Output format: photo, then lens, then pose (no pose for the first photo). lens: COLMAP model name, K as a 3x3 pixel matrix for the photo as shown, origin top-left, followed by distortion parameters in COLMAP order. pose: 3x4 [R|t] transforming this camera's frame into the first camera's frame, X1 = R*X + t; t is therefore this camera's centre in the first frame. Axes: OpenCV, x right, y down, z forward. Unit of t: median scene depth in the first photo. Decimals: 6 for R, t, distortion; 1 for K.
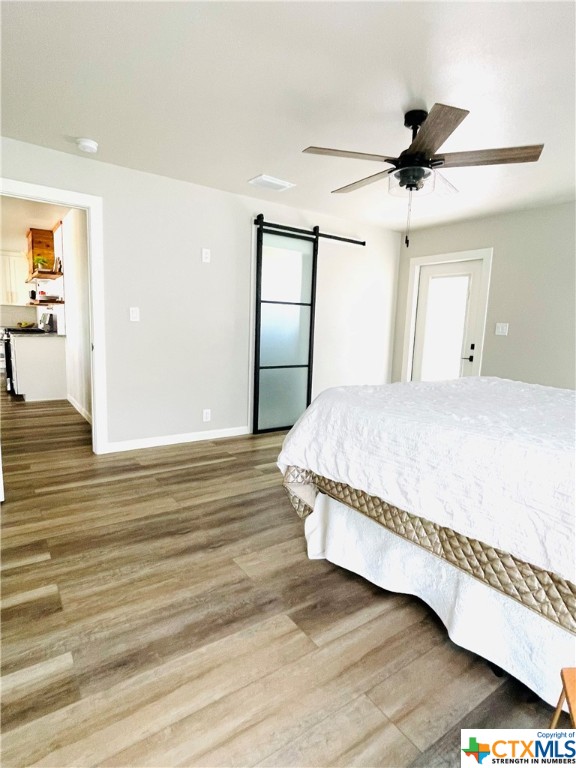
lens RADIAL K [[400.6, 0, 288.0], [0, 400.6, 384.0], [0, 0, 1]] dist [-0.000462, 0.000105]
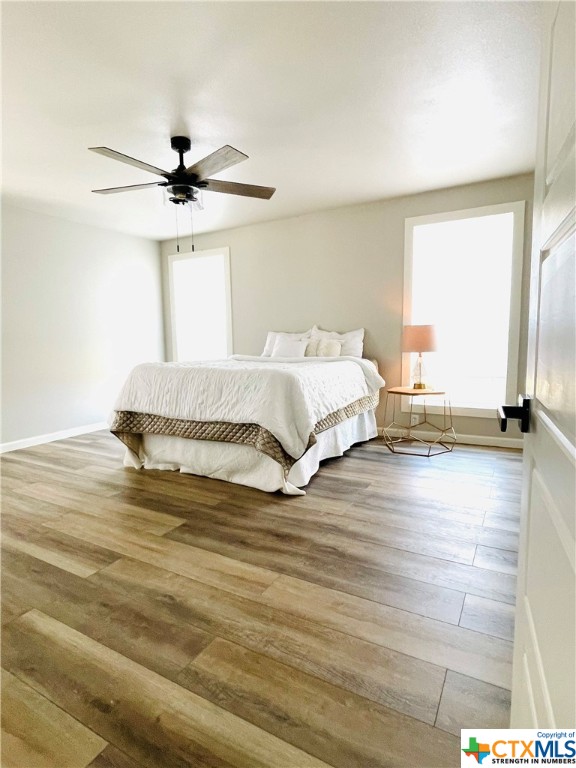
lens RADIAL K [[400.6, 0, 288.0], [0, 400.6, 384.0], [0, 0, 1]] dist [-0.000462, 0.000105]
pose [[-0.419466, -0.130838, 0.898293, -0.831565], [0.123790, 0.972070, 0.199388, -0.160854], [-0.899291, 0.194836, -0.391554, 1.143644]]
